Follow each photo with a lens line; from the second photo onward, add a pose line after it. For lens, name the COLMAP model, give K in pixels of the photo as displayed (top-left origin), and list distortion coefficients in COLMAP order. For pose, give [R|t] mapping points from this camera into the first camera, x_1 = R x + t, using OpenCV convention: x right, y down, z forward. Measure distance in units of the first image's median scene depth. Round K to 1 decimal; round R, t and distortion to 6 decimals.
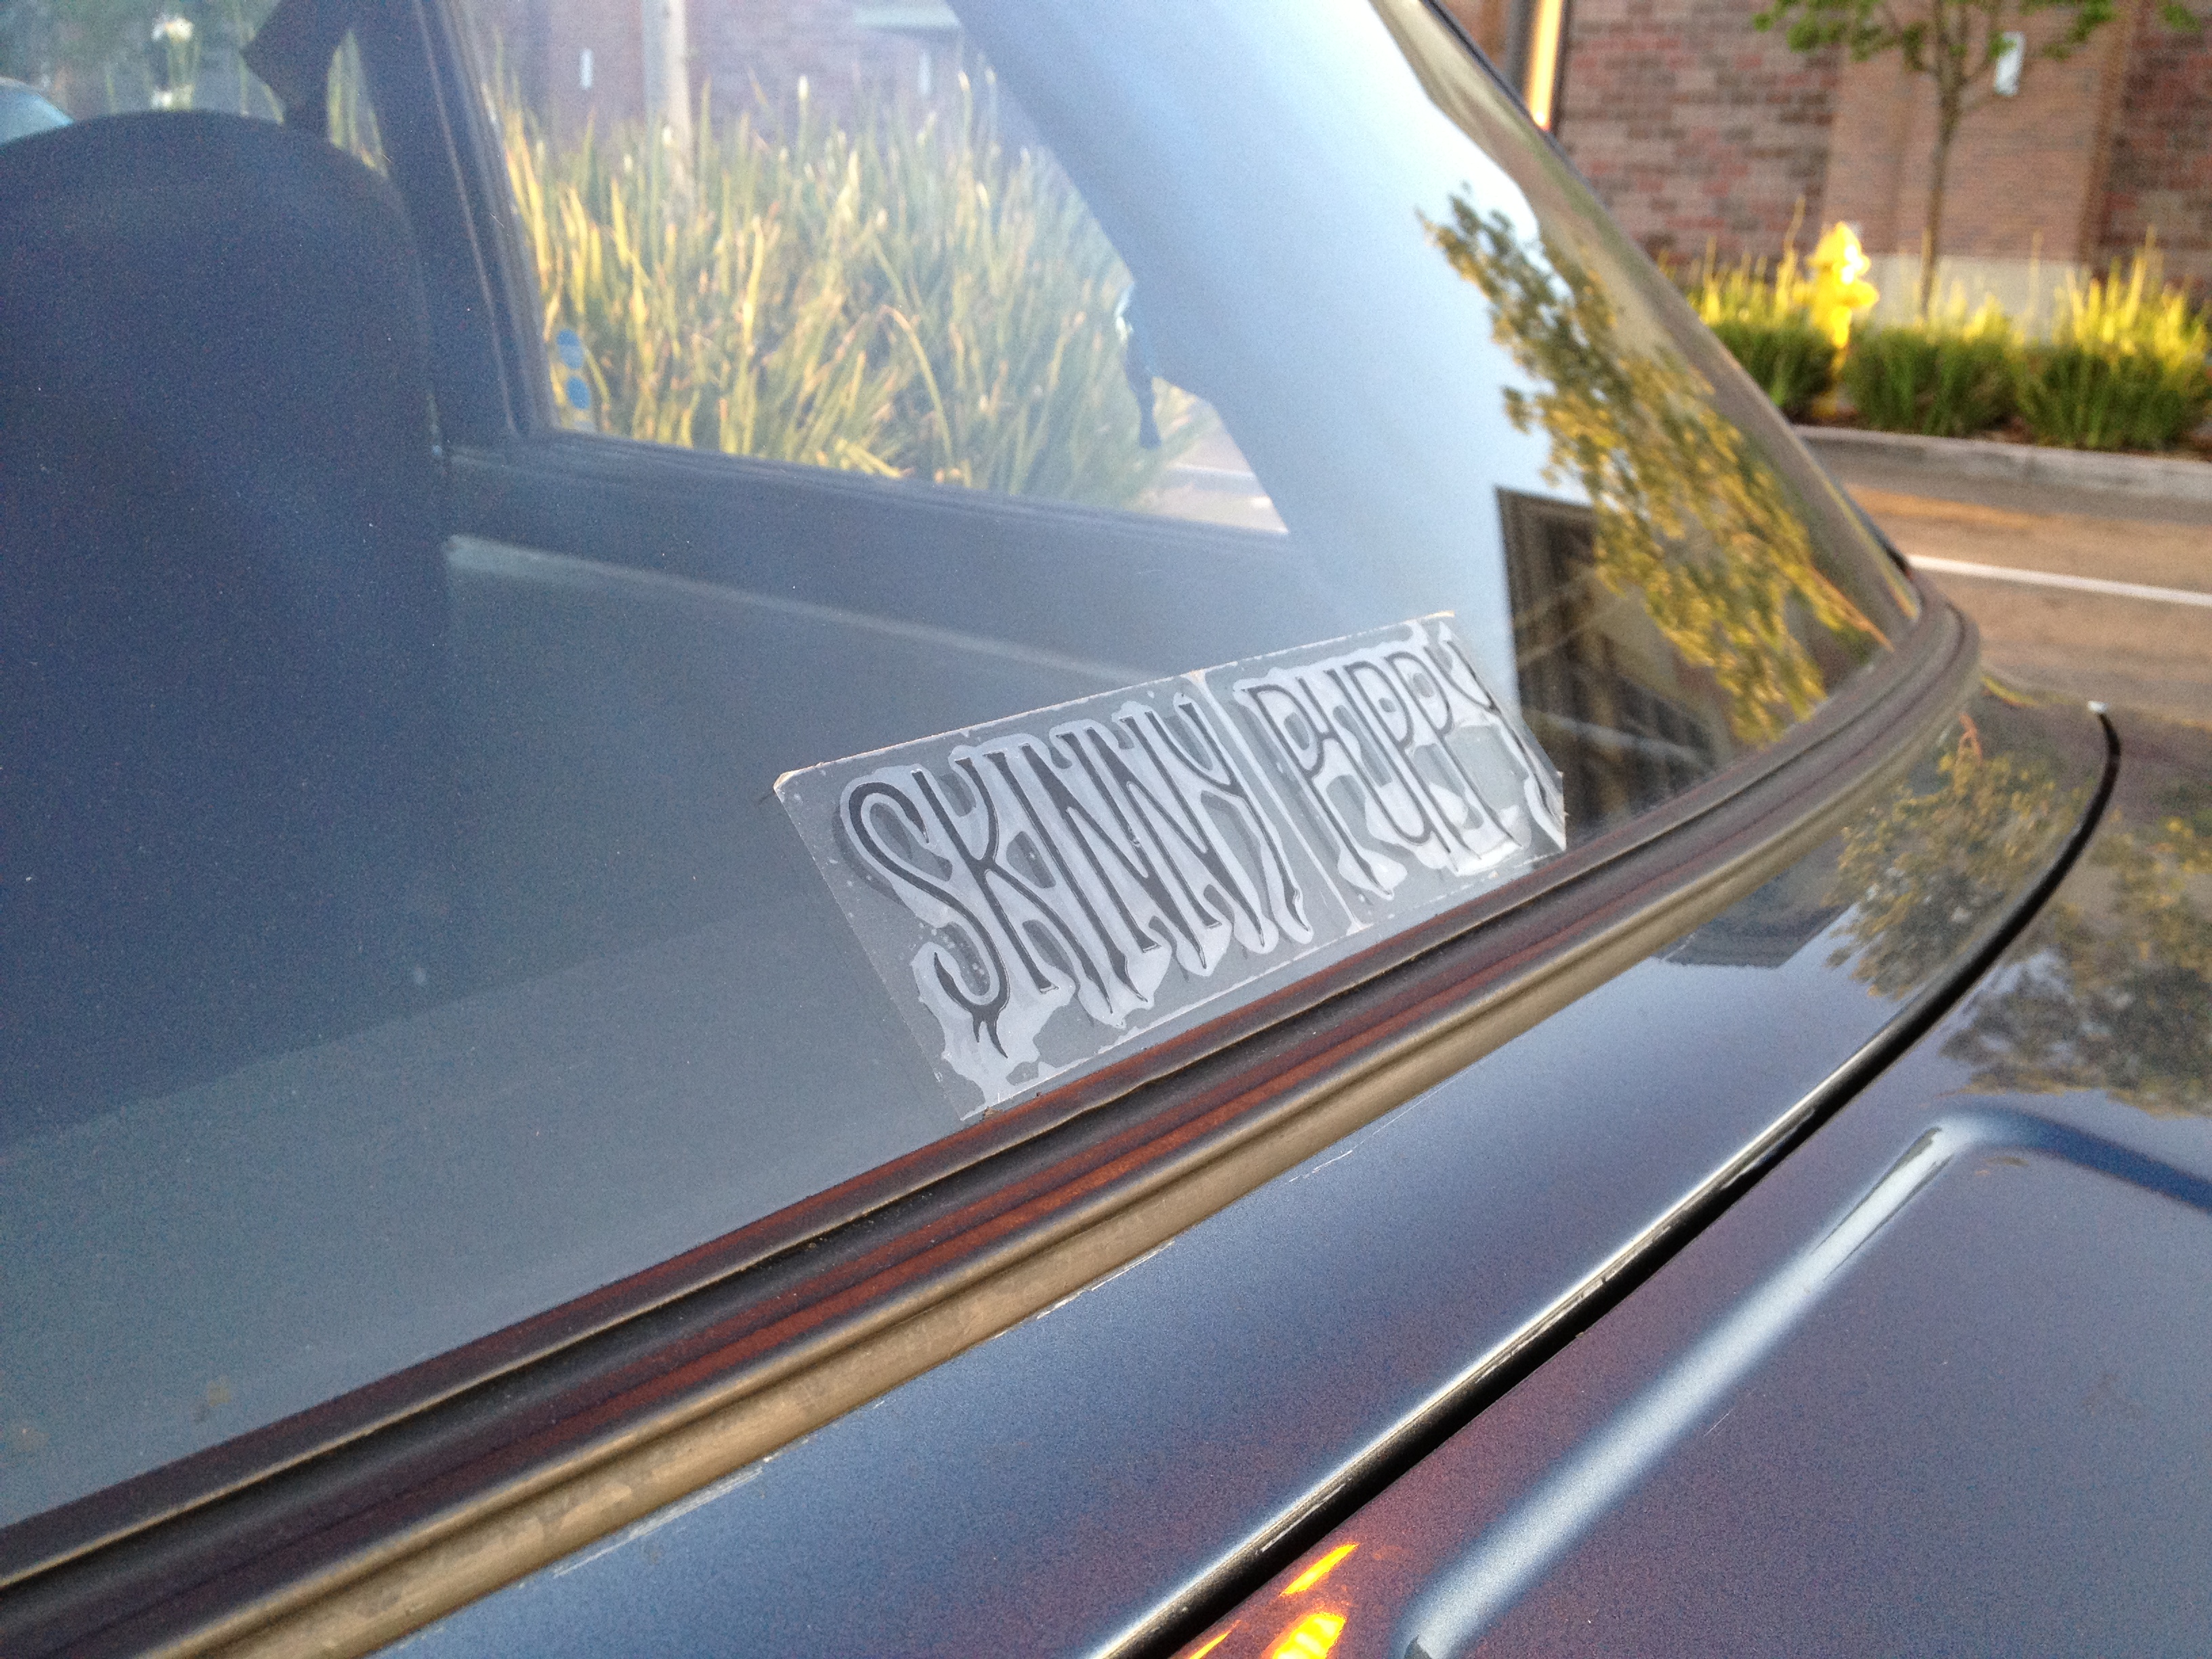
lens RADIAL K [[2041.7, 0, 1106.0], [0, 2041.7, 829.5], [0, 0, 1]] dist [-0.013405, -0.010362]
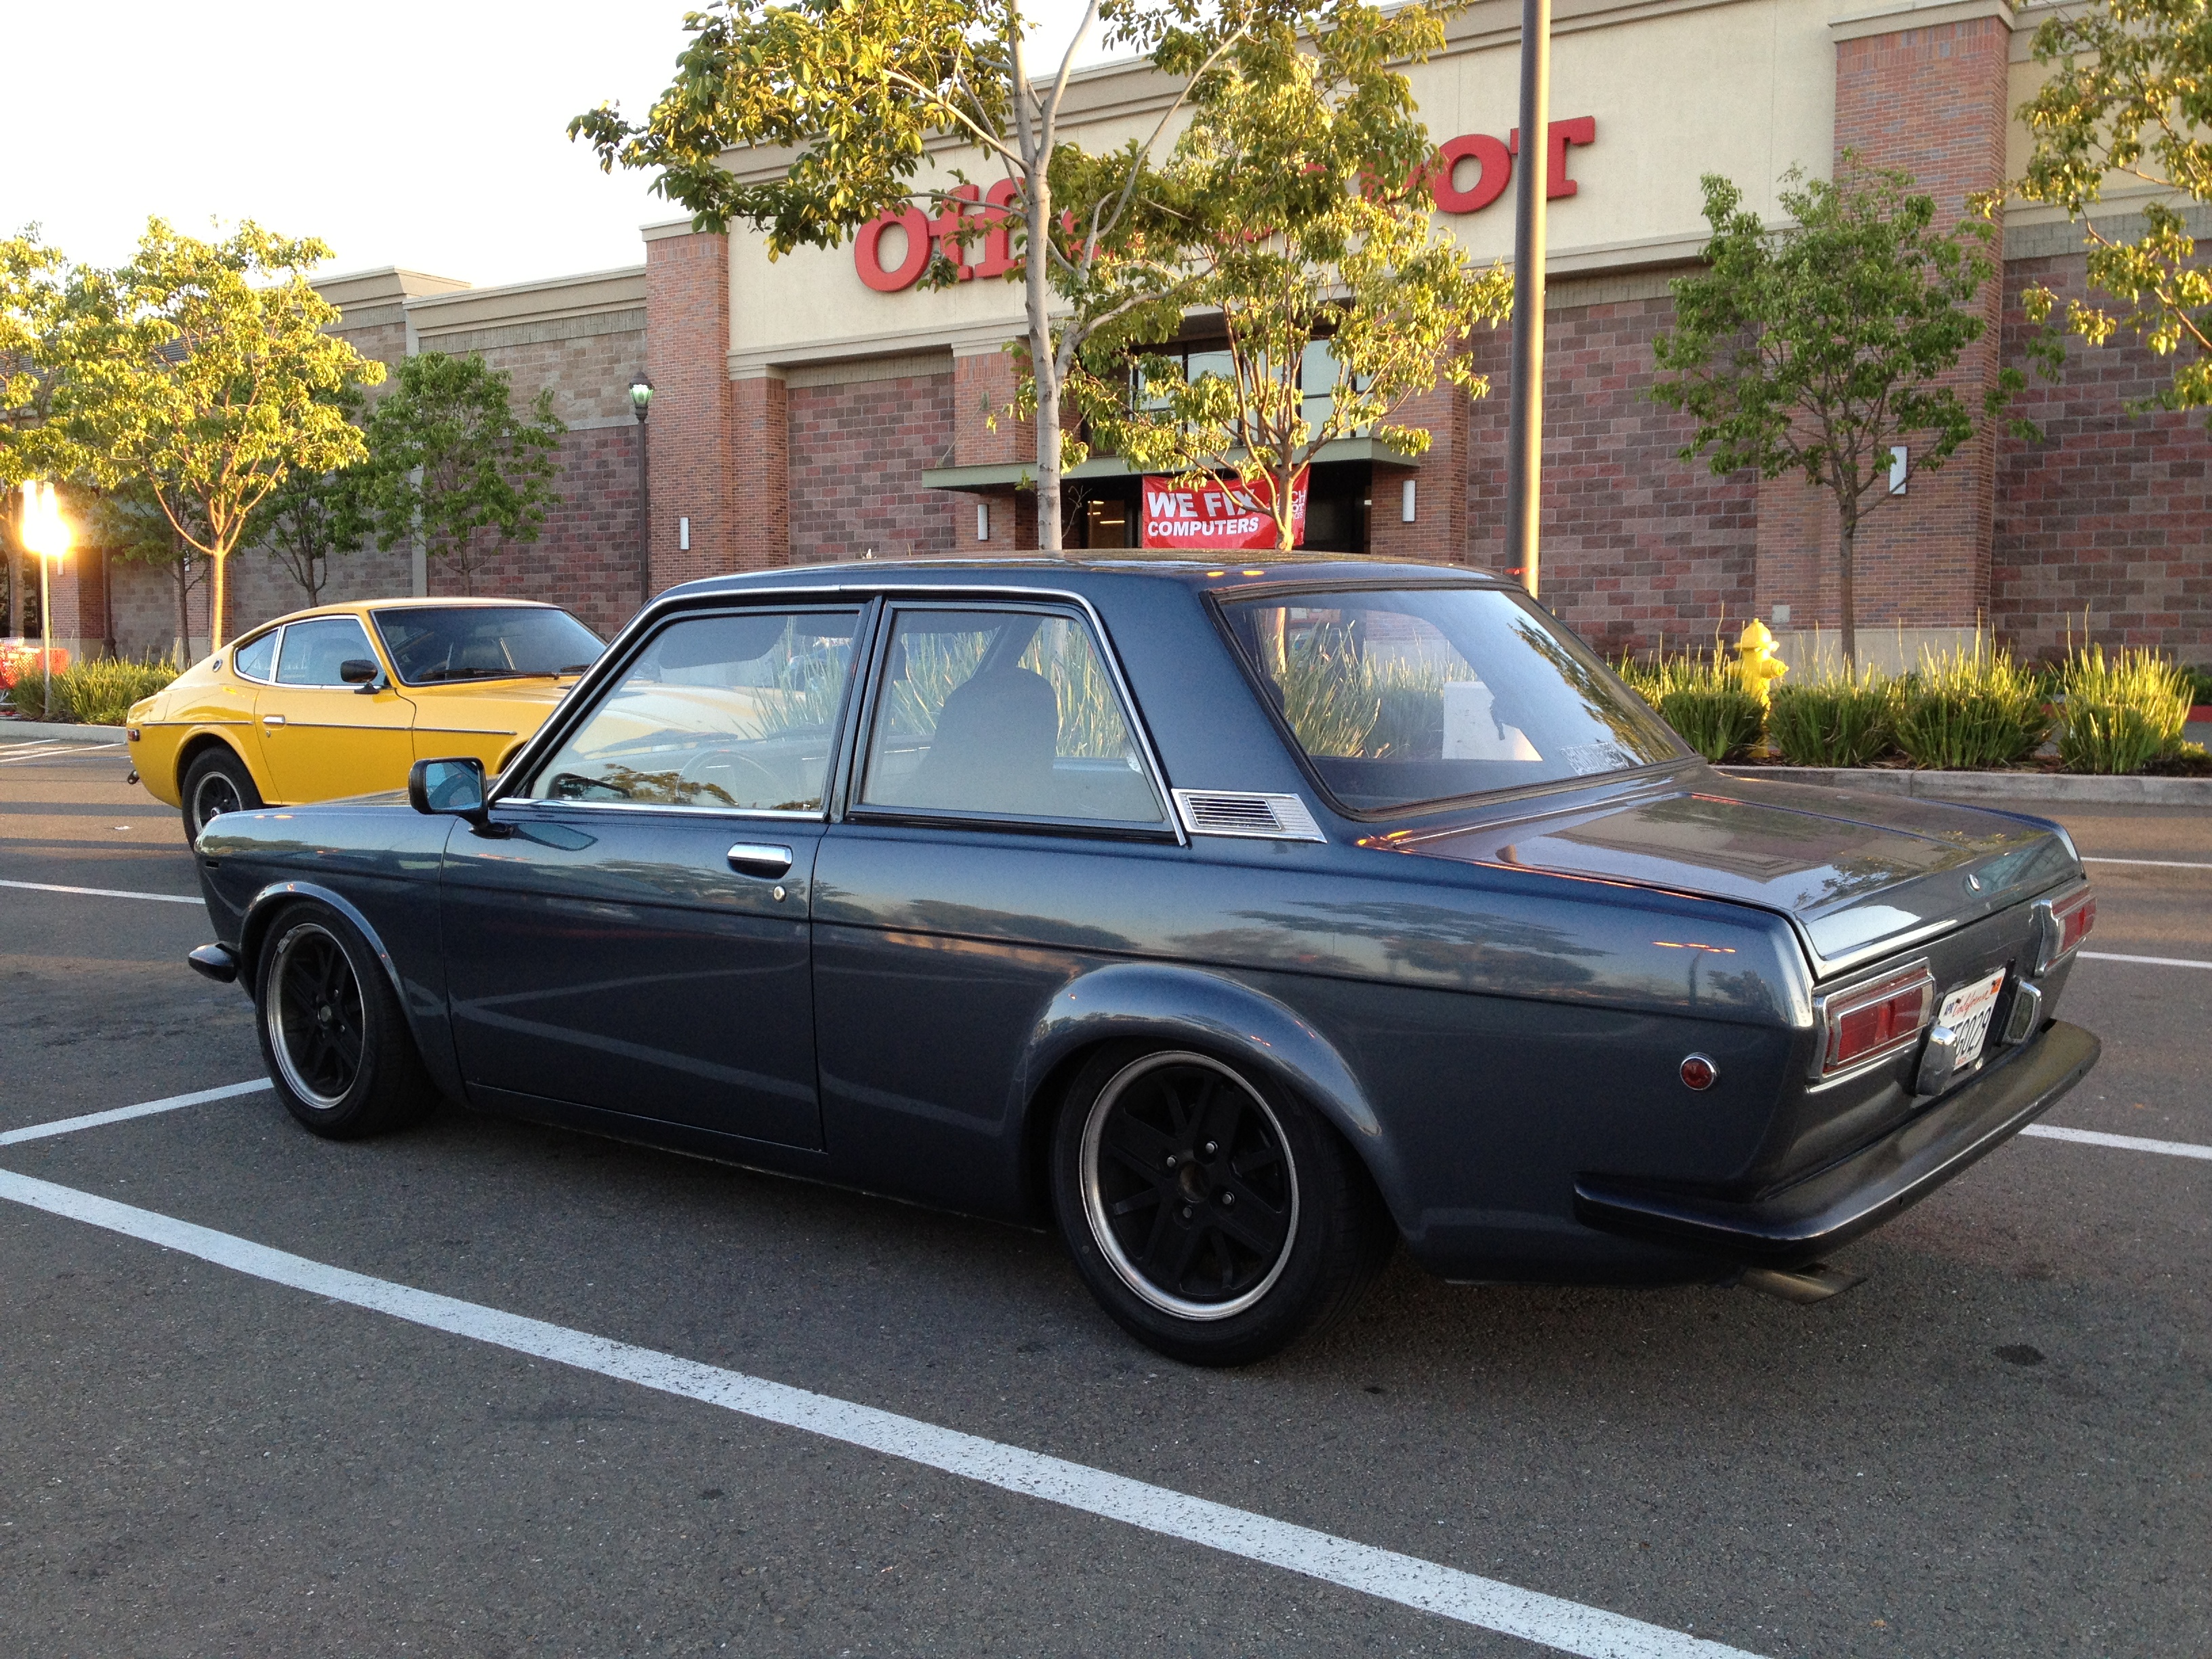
lens RADIAL K [[2237.1, 0, 1106.0], [0, 2237.1, 829.5], [0, 0, 1]] dist [0.151521, 0.002047]
pose [[0.998117, -0.054572, 0.027991, -0.079812], [0.058982, 0.979202, -0.194124, 0.072114], [-0.016815, 0.195409, 0.980578, -0.298903]]
